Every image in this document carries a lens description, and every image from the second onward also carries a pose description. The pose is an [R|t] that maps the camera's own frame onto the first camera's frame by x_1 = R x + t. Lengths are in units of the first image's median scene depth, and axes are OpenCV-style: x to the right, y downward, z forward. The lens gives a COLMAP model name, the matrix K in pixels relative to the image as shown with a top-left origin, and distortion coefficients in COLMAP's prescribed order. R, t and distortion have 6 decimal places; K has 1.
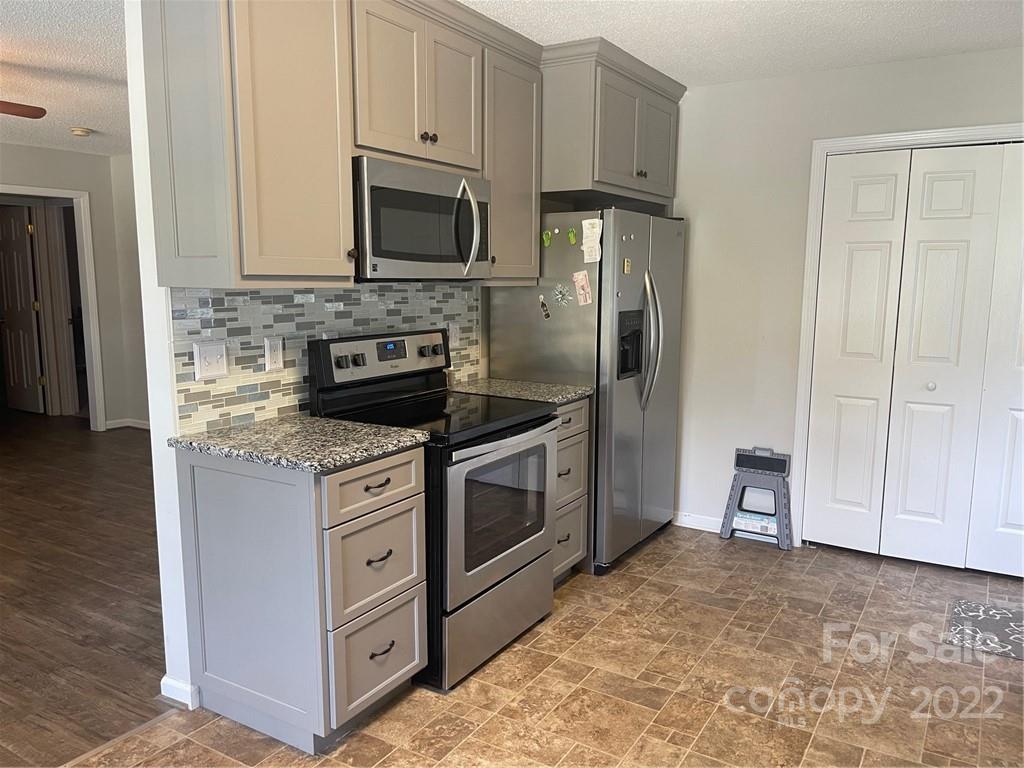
lens RADIAL K [[769.8, 0, 512.6], [0, 769.8, 385.2], [0, 0, 1]] dist [0.022448, -0.013214]
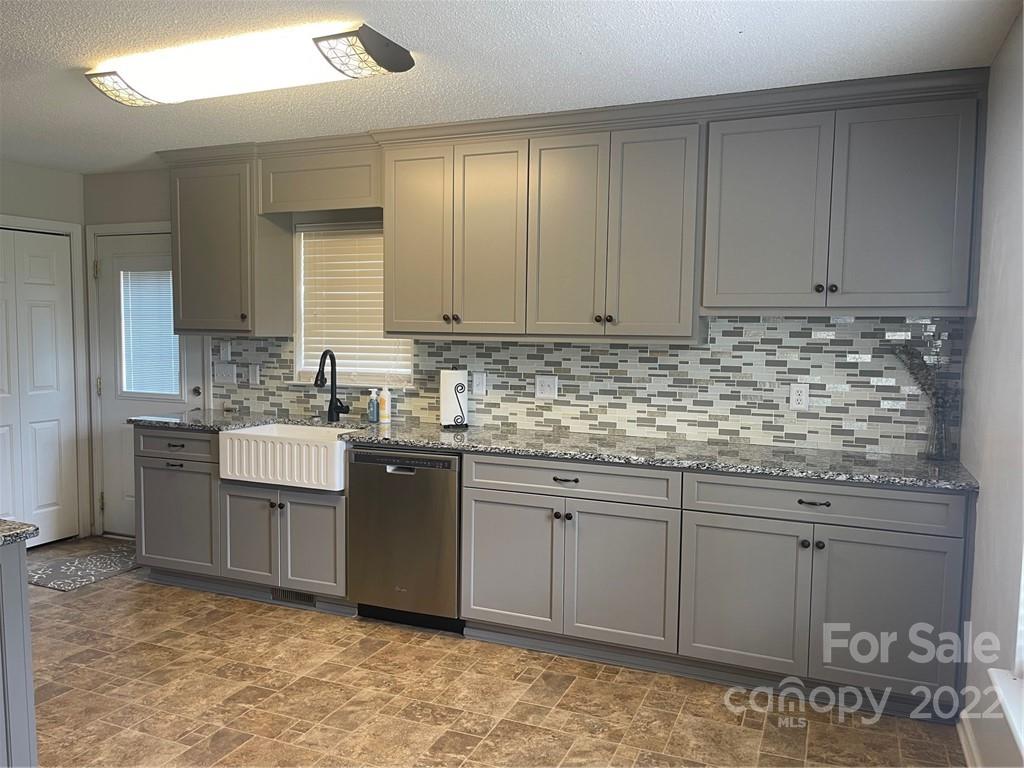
lens RADIAL K [[769.8, 0, 513.4], [0, 769.8, 384.3], [0, 0, 1]] dist [0.022448, -0.013214]
pose [[-0.144085, -0.080539, 0.986282, -0.988673], [0.130655, 0.986408, 0.099637, -0.122656], [-0.980902, 0.143219, -0.131604, 0.754993]]
